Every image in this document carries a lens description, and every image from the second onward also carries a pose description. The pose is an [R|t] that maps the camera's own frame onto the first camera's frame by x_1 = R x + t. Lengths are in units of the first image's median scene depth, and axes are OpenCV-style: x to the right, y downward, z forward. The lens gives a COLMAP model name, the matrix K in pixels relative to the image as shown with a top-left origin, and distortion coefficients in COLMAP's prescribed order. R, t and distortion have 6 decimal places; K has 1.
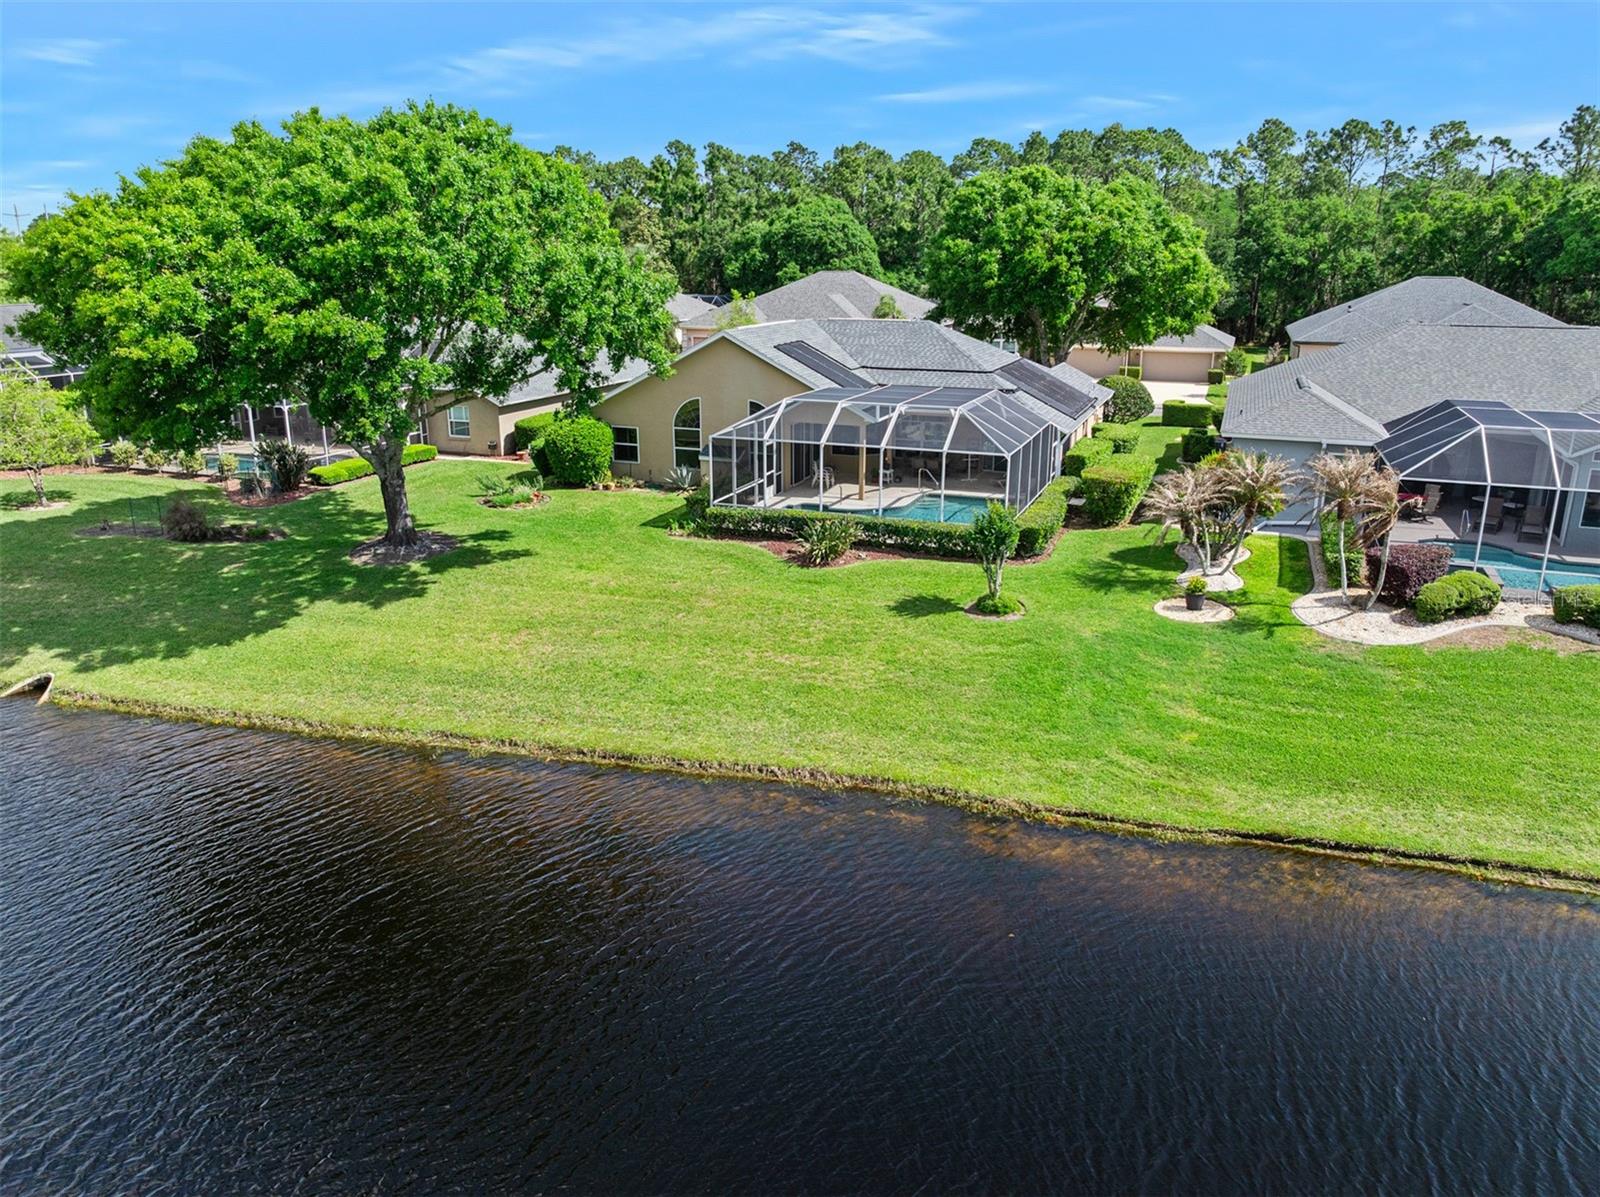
lens RADIAL K [[1134.8, 0, 796.5], [0, 1134.8, 568.2], [0, 0, 1]] dist [-0.038542, 0.001186]
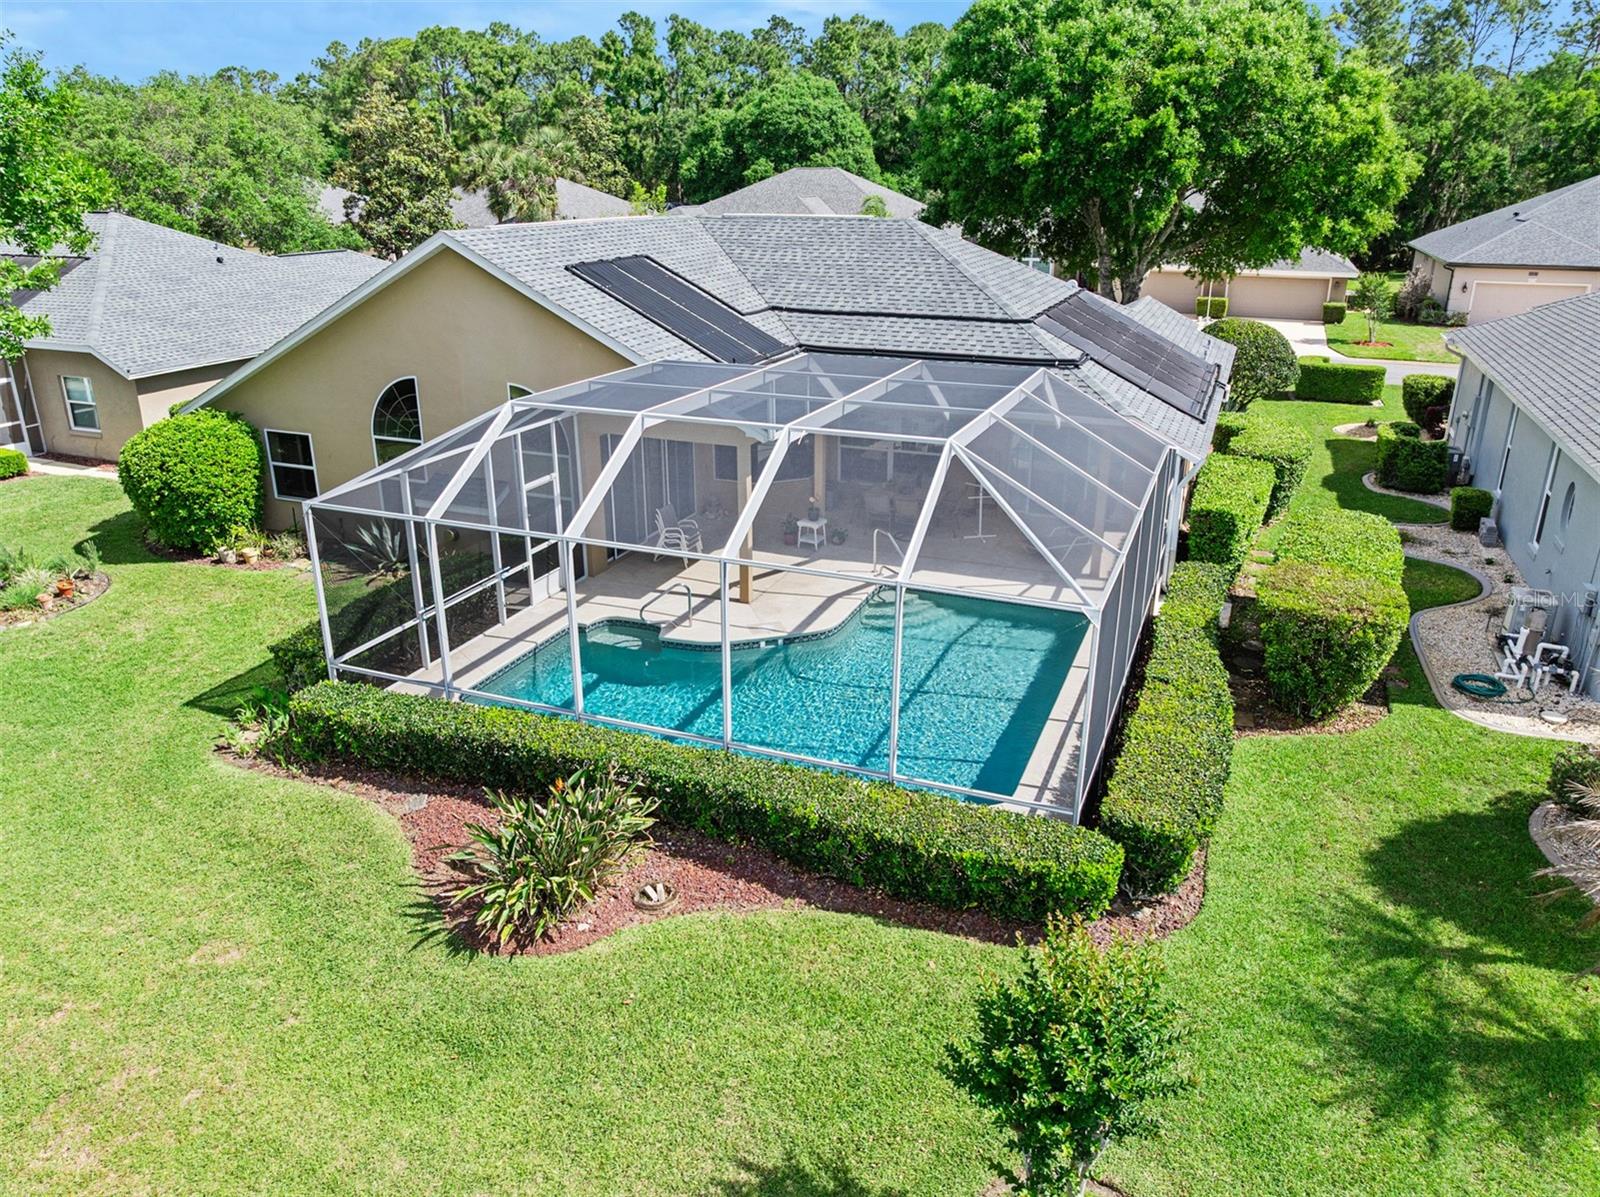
lens RADIAL K [[1134.8, 0, 796.5], [0, 1134.8, 568.2], [0, 0, 1]] dist [-0.038542, 0.001186]
pose [[0.999894, 0.004247, -0.013946, 0.094774], [-0.003309, 0.997776, 0.066577, -0.117900], [0.014198, -0.066524, 0.997684, 0.602302]]
